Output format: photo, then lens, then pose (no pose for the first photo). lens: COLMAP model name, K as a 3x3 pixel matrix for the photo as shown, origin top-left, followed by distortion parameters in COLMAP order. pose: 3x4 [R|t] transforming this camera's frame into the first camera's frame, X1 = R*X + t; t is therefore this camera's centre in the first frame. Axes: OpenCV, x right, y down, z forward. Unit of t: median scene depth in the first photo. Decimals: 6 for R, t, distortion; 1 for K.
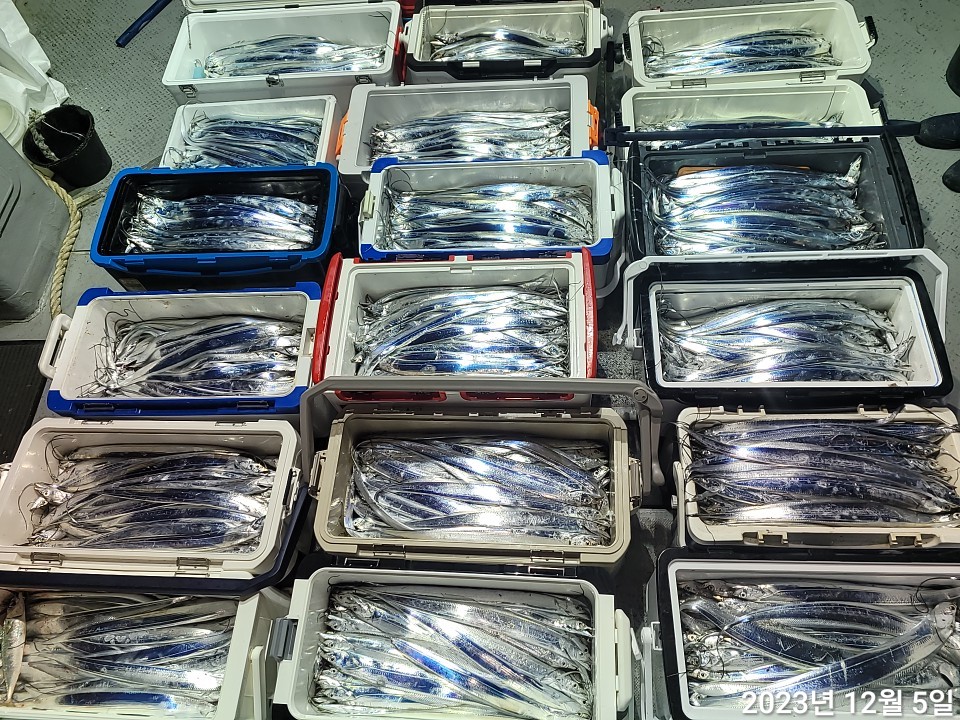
lens RADIAL K [[703.7, 0, 488.7], [0, 703.7, 347.7], [0, 0, 1]] dist [0.062018, -0.045367]
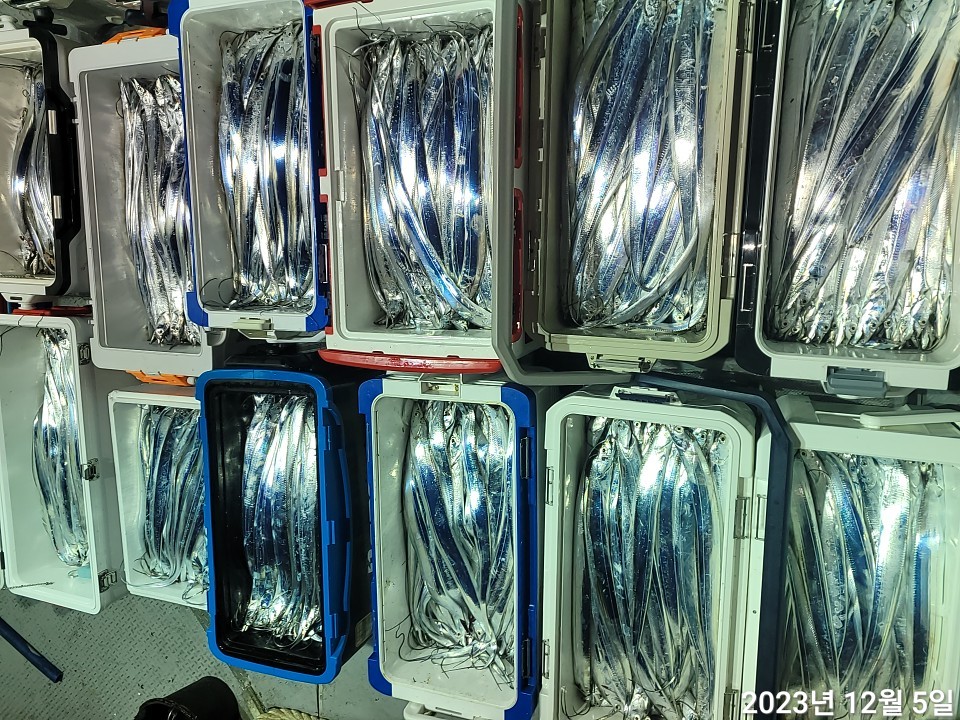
lens RADIAL K [[703.7, 0, 475.4], [0, 703.7, 342.0], [0, 0, 1]] dist [0.062018, -0.045367]
pose [[-0.005602, -0.999495, -0.031281, -0.183333], [0.995506, -0.008531, 0.094311, -0.041617], [-0.094531, -0.030612, 0.995051, 0.256106]]
